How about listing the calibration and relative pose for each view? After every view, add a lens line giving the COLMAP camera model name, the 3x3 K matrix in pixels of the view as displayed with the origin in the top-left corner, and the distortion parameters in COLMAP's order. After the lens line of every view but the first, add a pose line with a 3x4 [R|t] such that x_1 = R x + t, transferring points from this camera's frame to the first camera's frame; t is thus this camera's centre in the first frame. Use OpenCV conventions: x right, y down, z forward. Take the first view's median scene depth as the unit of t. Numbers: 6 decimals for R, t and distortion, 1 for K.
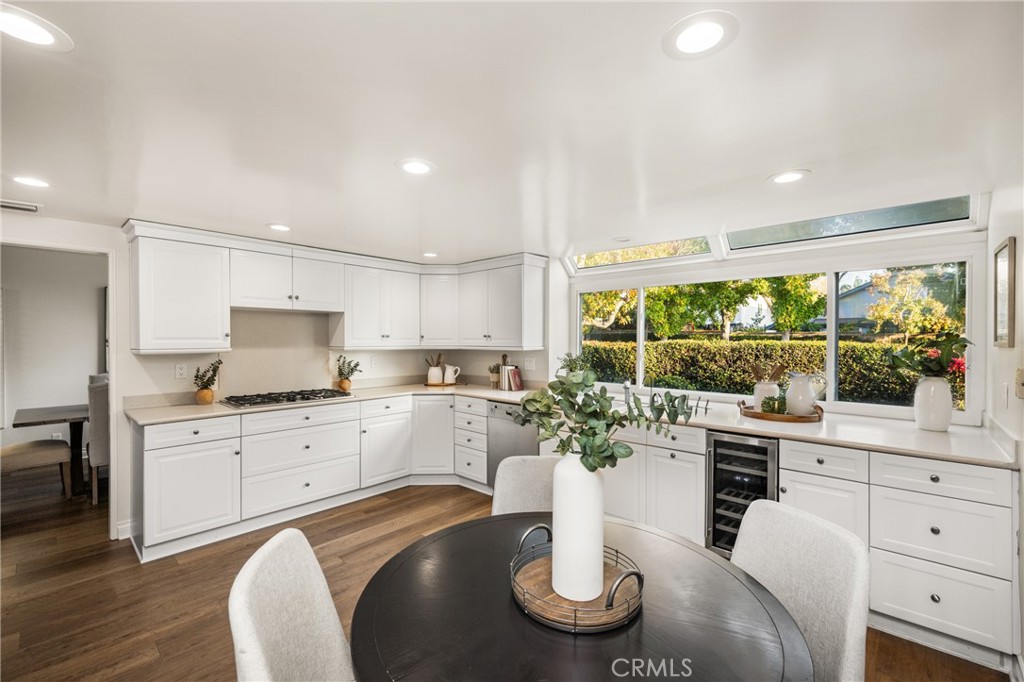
lens RADIAL K [[426.8, 0, 507.0], [0, 426.8, 343.2], [0, 0, 1]] dist [-0.004828, -0.000172]
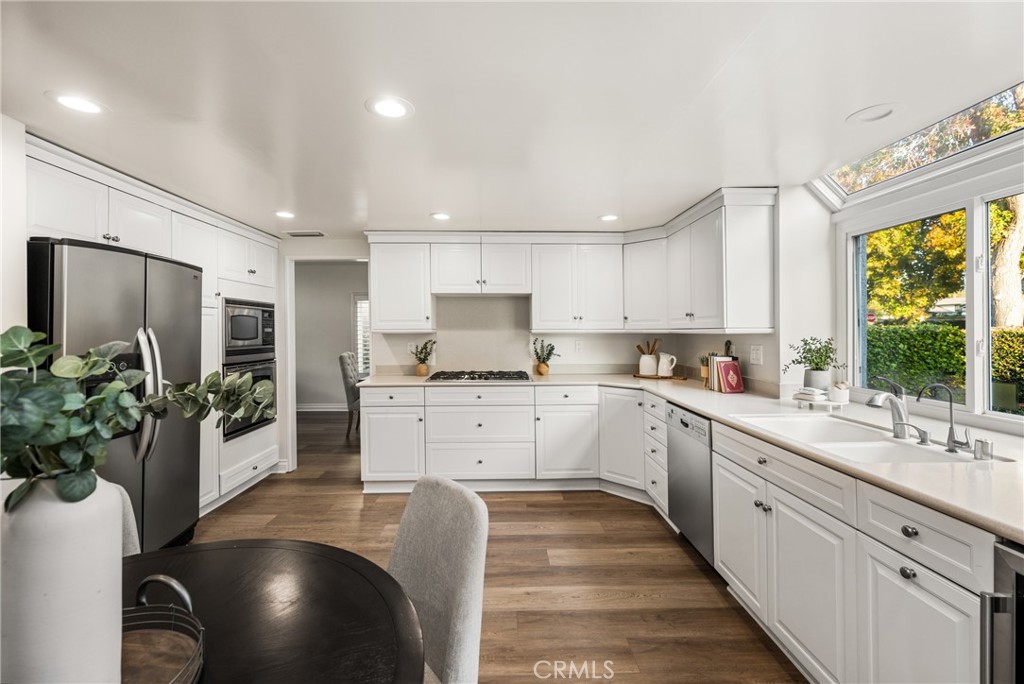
lens RADIAL K [[429.6, 0, 506.6], [0, 429.6, 329.3], [0, 0, 1]] dist [-0.002641, 0.000020]
pose [[0.698750, -0.002040, -0.715363, 0.279104], [-0.003687, 0.999972, -0.006453, 0.015670], [0.715356, 0.007147, 0.698723, 0.276967]]
